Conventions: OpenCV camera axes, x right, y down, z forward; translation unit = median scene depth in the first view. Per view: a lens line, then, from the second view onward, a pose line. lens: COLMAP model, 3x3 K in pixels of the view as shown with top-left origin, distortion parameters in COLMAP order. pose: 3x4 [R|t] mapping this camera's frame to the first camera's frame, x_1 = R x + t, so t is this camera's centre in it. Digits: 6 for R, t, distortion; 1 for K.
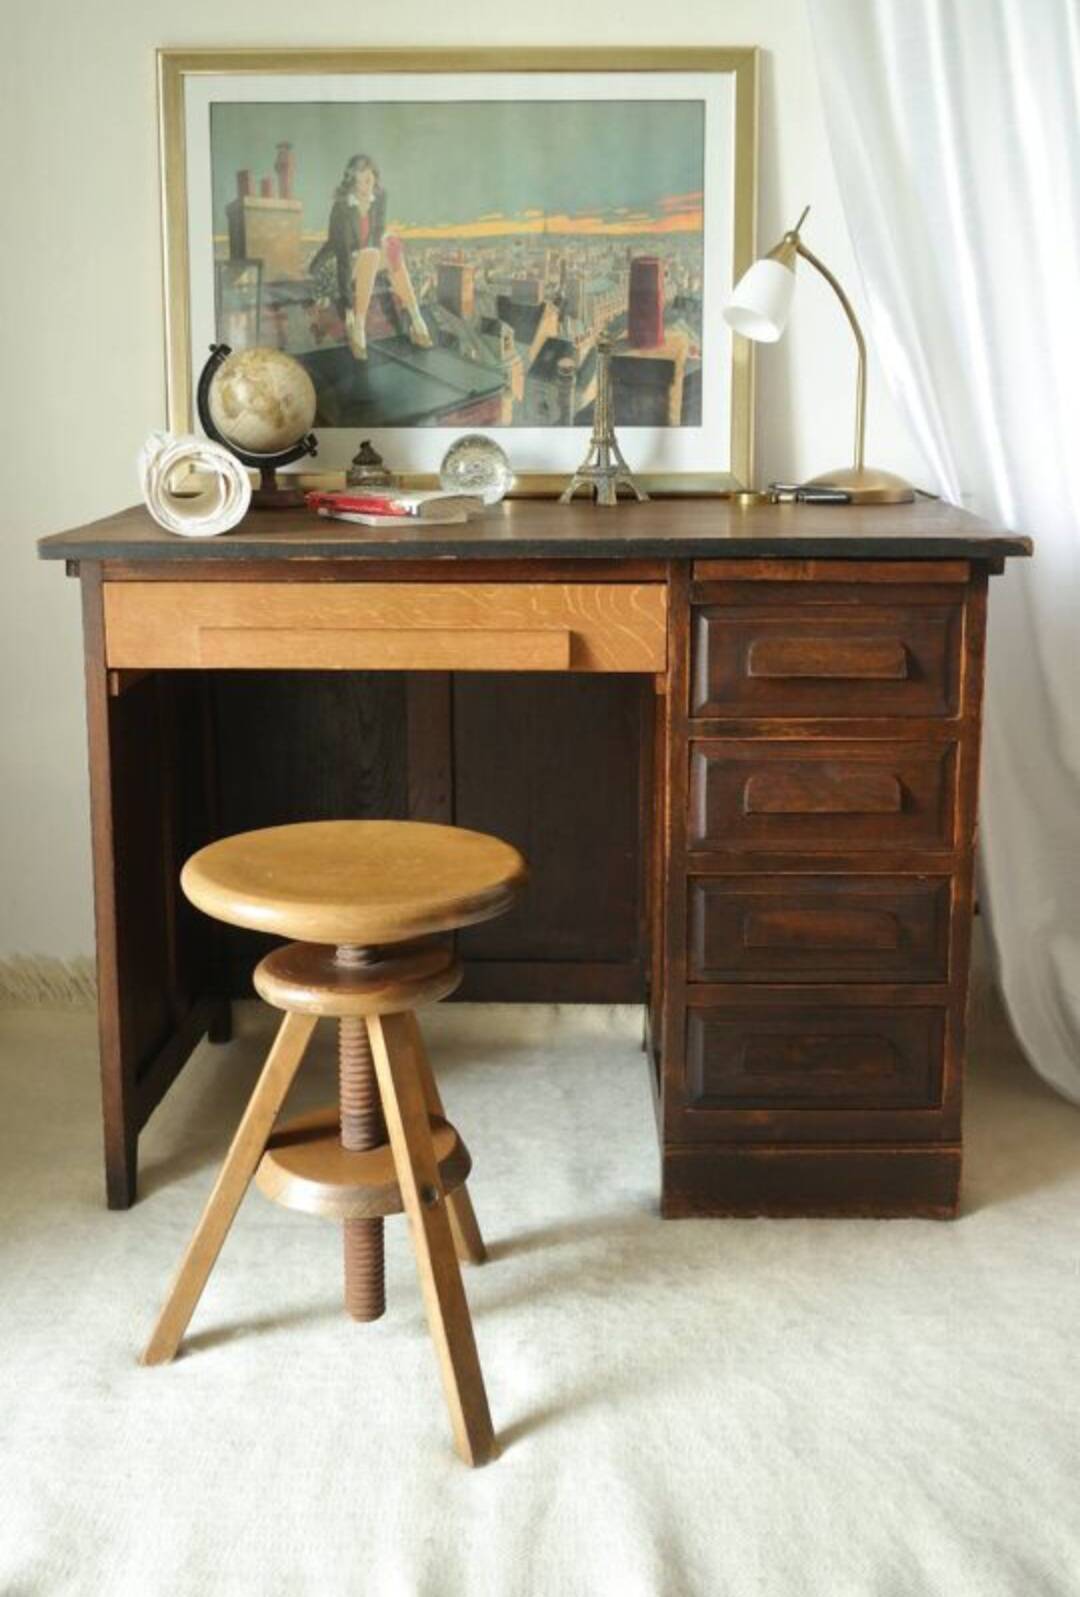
lens RADIAL K [[1804.2, 0, 546.8], [0, 1804.2, 812.3], [0, 0, 1]] dist [0.008896, 0.000000]
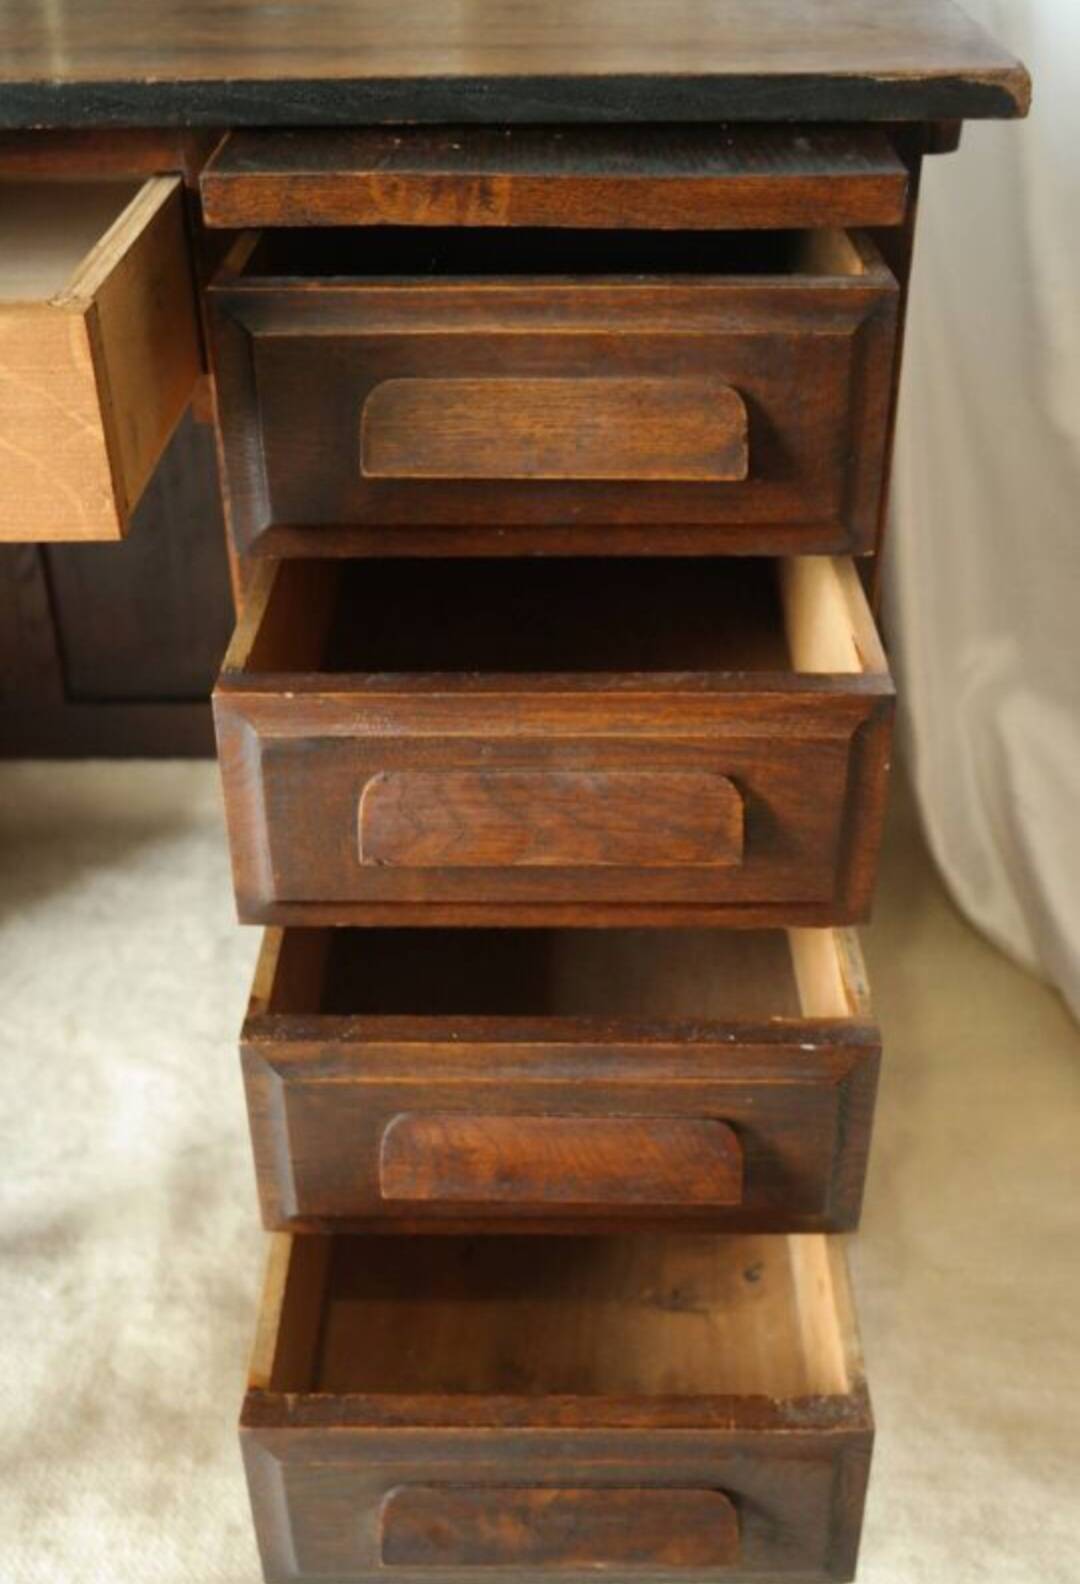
lens RADIAL K [[1757.2, 0, 543.1], [0, 1757.2, 800.1], [0, 0, 1]] dist [-0.006358, 0.000000]
pose [[0.999854, -0.010632, 0.013375, 0.119537], [0.005351, 0.938281, 0.345834, -0.108299], [-0.016227, -0.345712, 0.938200, 0.451531]]
